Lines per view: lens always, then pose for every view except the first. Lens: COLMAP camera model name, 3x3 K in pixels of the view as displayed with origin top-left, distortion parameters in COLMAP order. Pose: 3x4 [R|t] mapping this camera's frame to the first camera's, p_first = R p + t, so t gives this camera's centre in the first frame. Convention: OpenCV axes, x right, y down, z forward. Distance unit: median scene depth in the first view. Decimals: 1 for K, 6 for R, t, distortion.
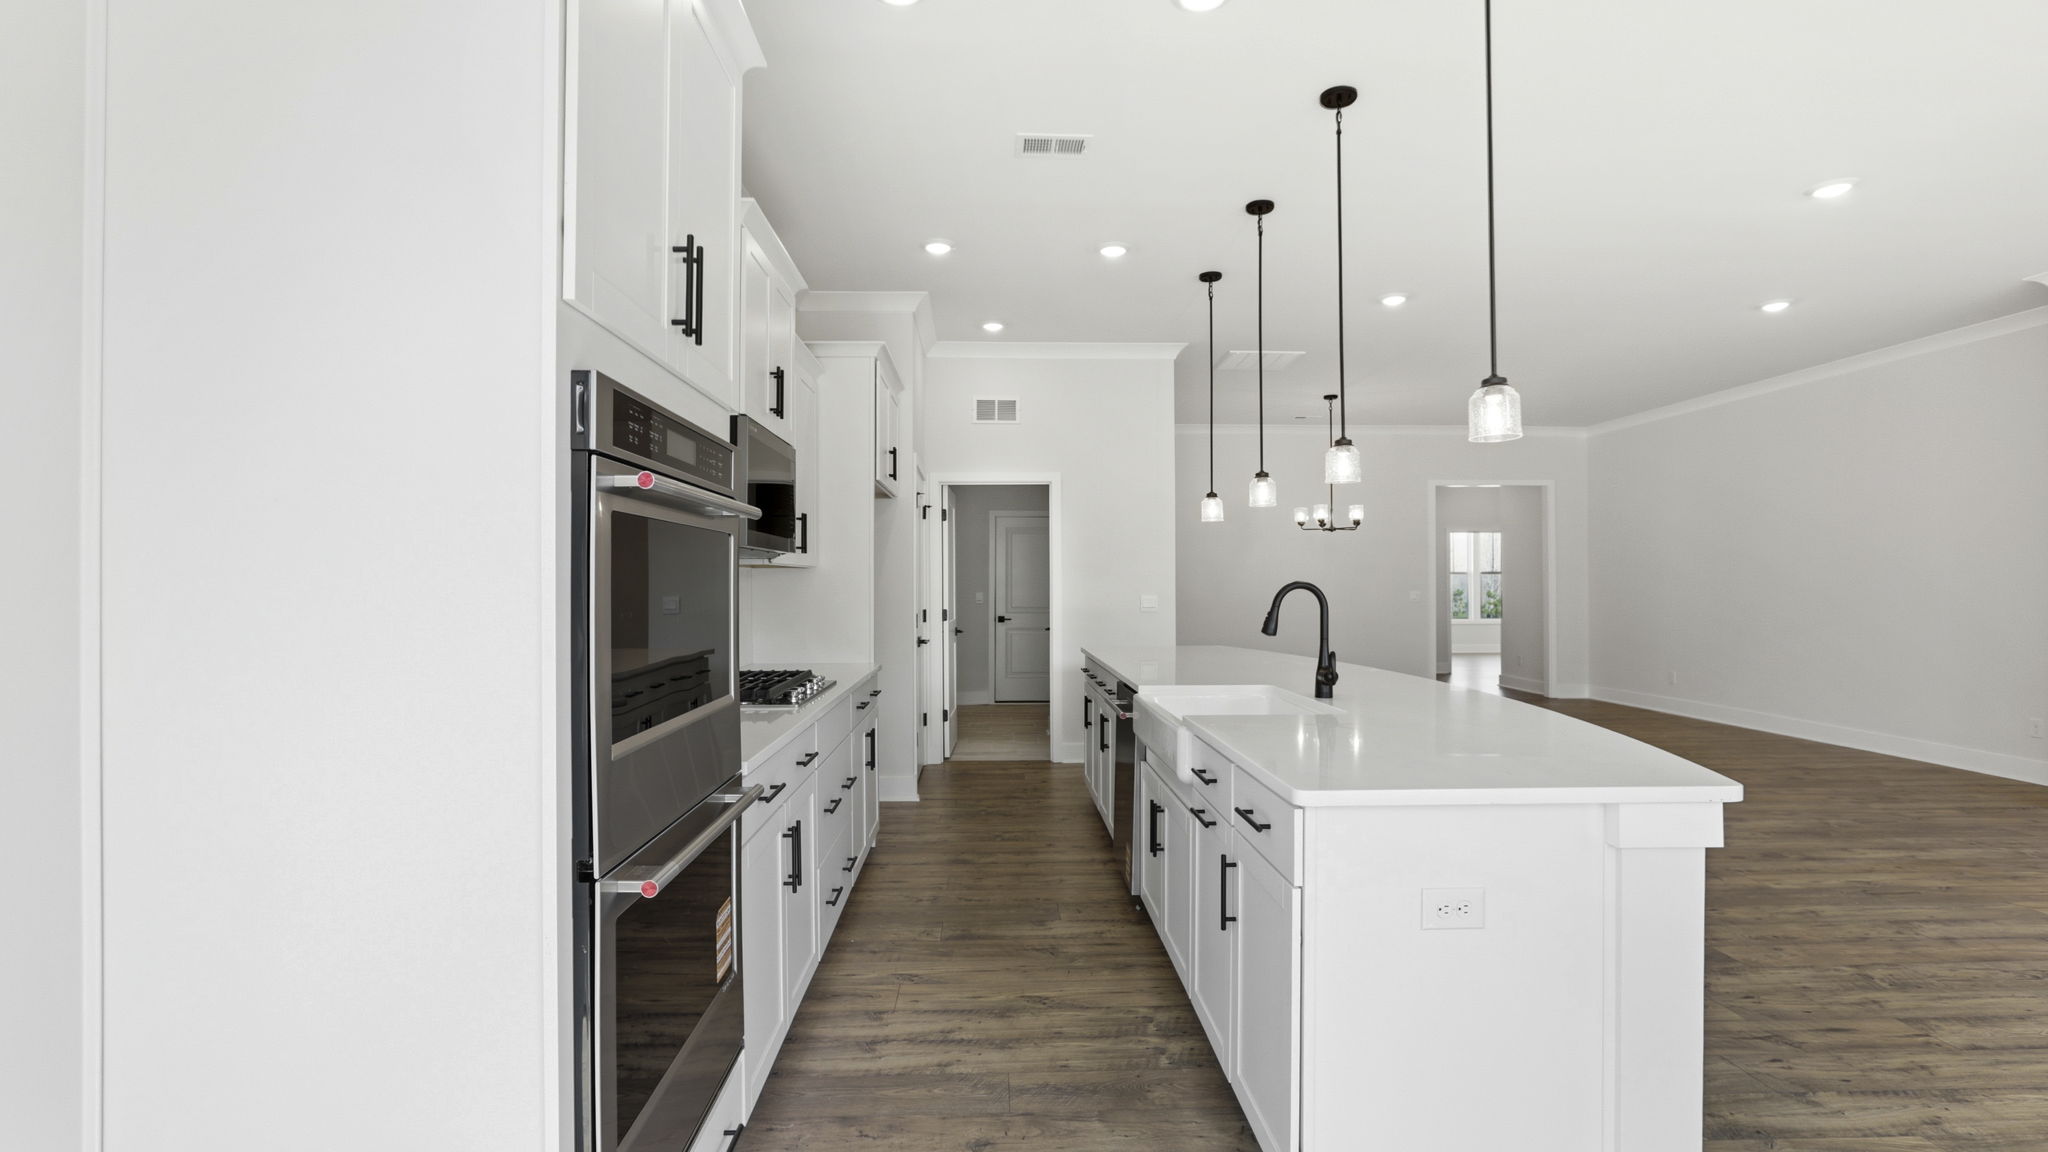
lens RADIAL K [[931.5, 0, 1022.5], [0, 931.5, 576.6], [0, 0, 1]] dist [-0.032446, 0.012804]
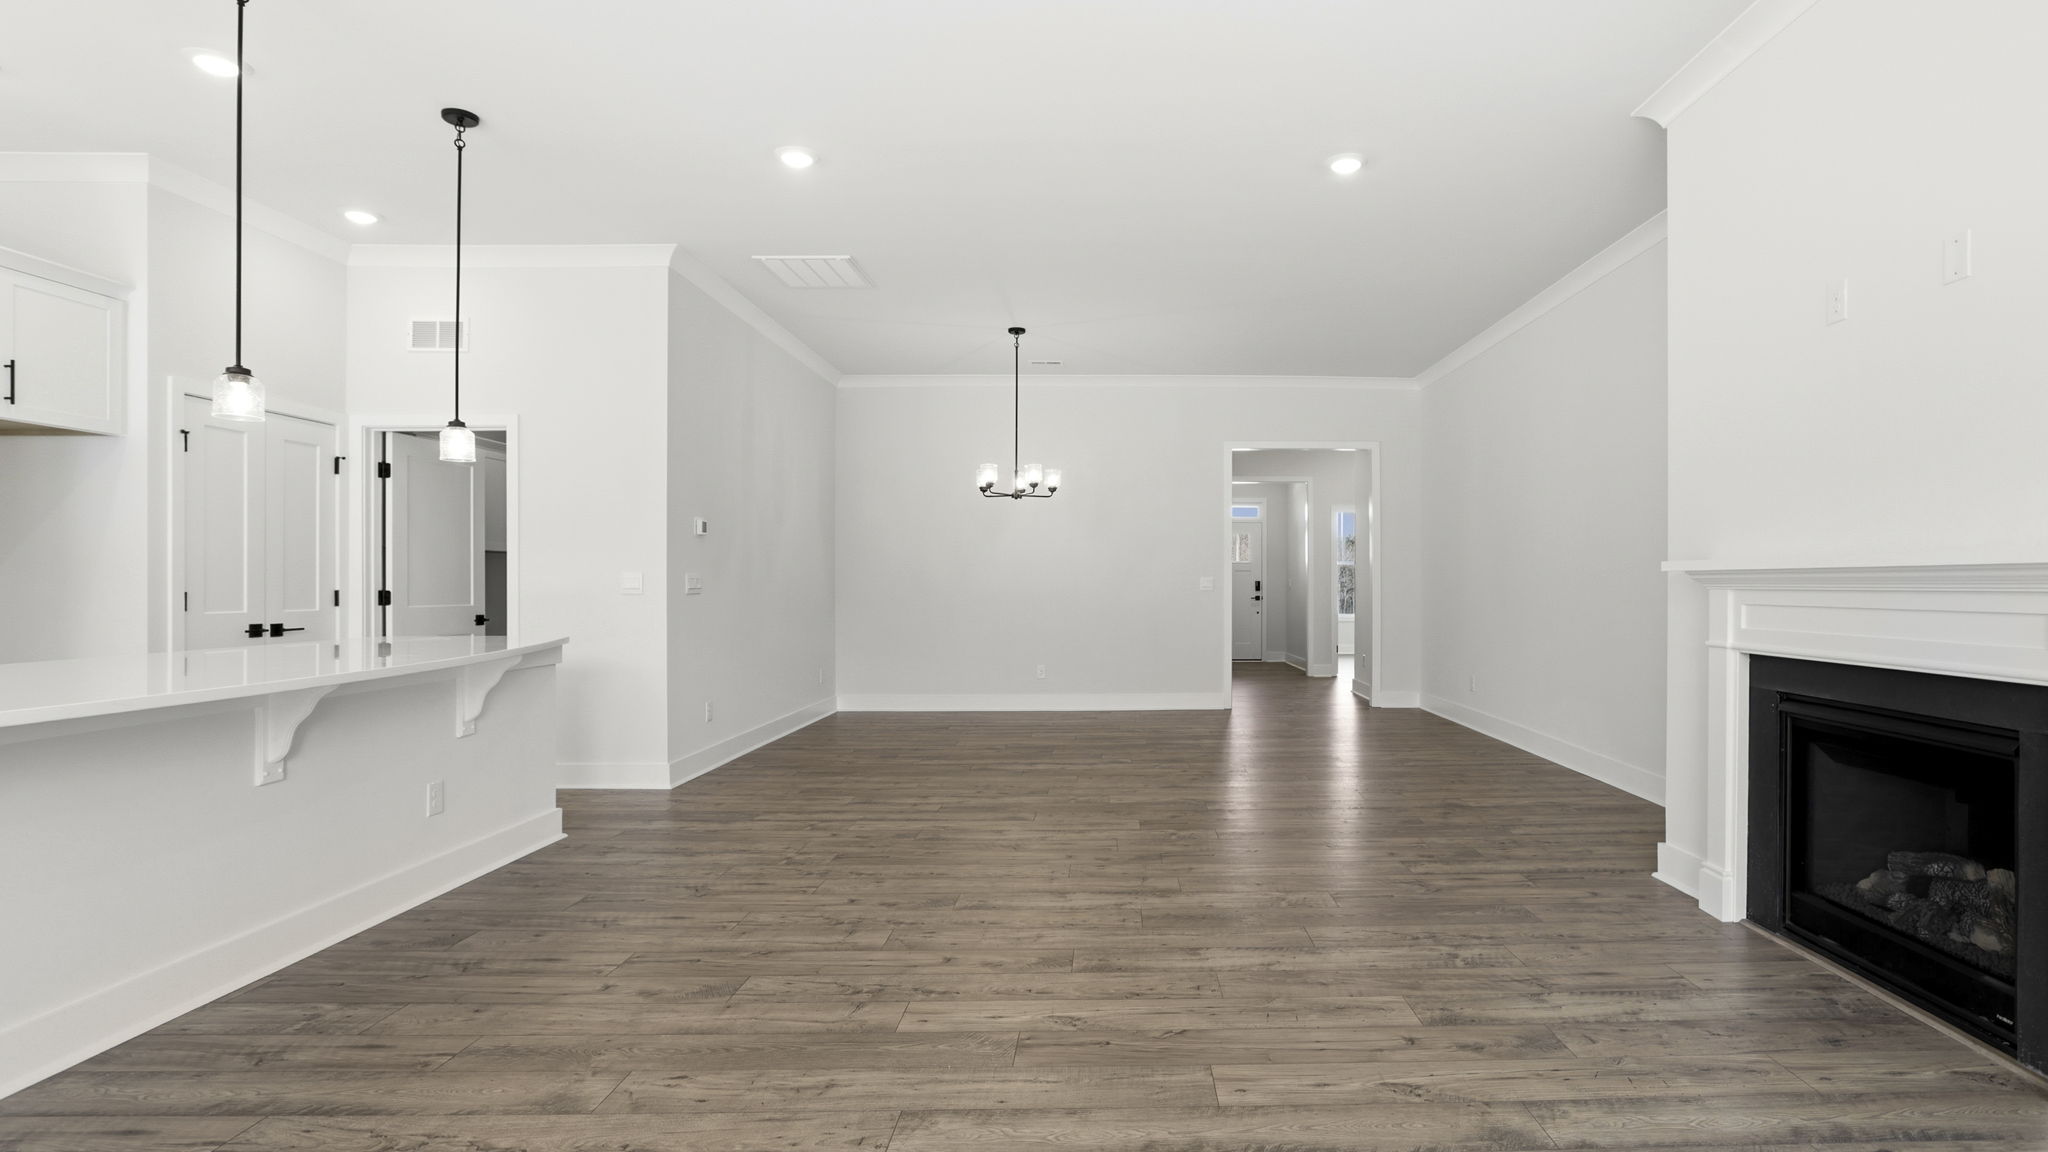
lens RADIAL K [[970.2, 0, 1136.4], [0, 970.2, 587.1], [0, 0, 1]] dist [-0.031282, 0.002227]
pose [[0.999991, 0.000991, -0.004171, 1.093085], [-0.000939, 0.999922, 0.012449, 0.042003], [0.004183, -0.012445, 0.999914, 0.404349]]
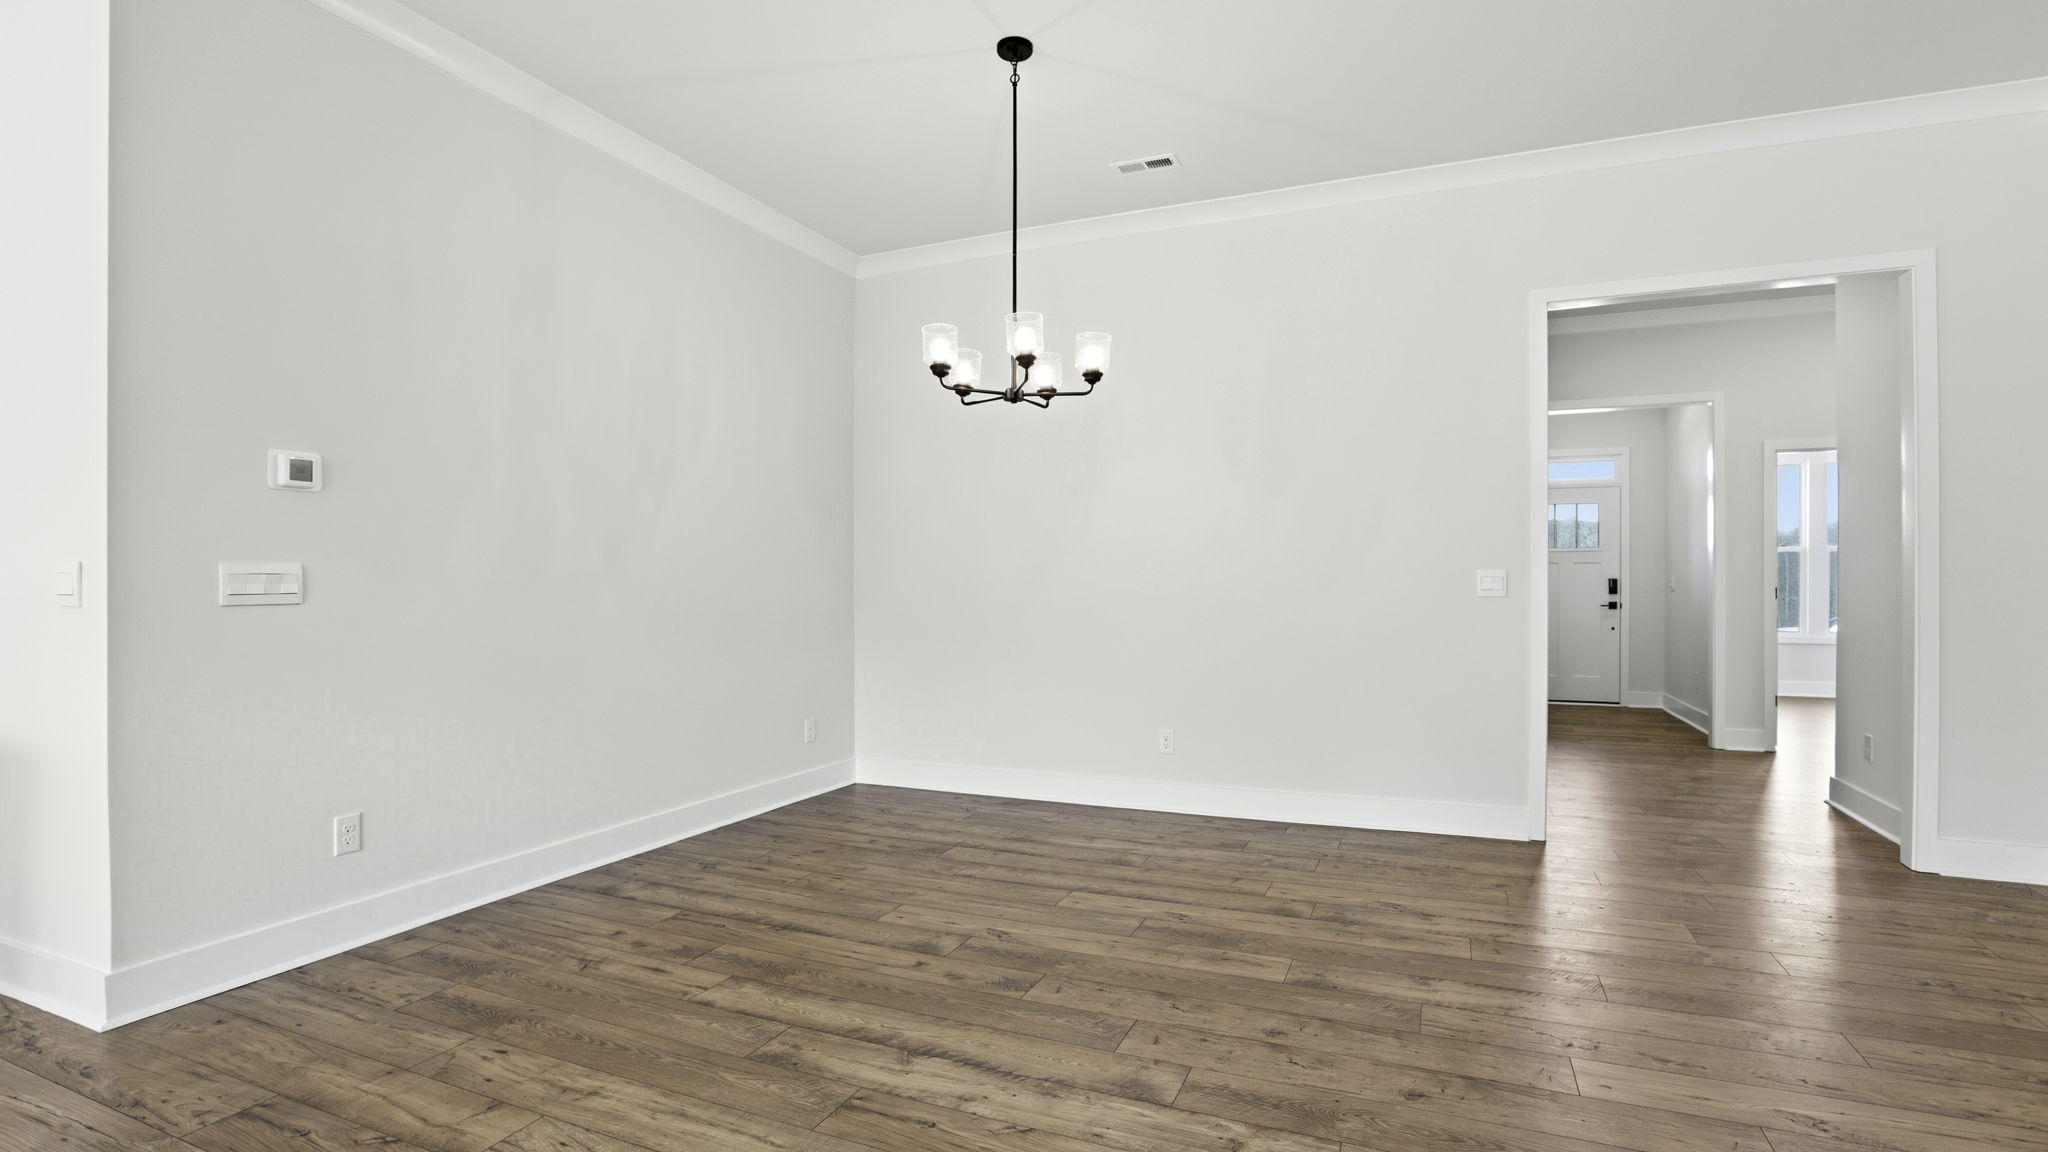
lens RADIAL K [[970.2, 0, 1030.4], [0, 970.2, 586.2], [0, 0, 1]] dist [-0.031282, 0.002227]
pose [[0.909817, 0.000600, -0.415010, 1.229817], [0.005105, 0.999907, 0.012636, 0.049813], [0.414979, -0.013615, 0.909729, 1.476641]]
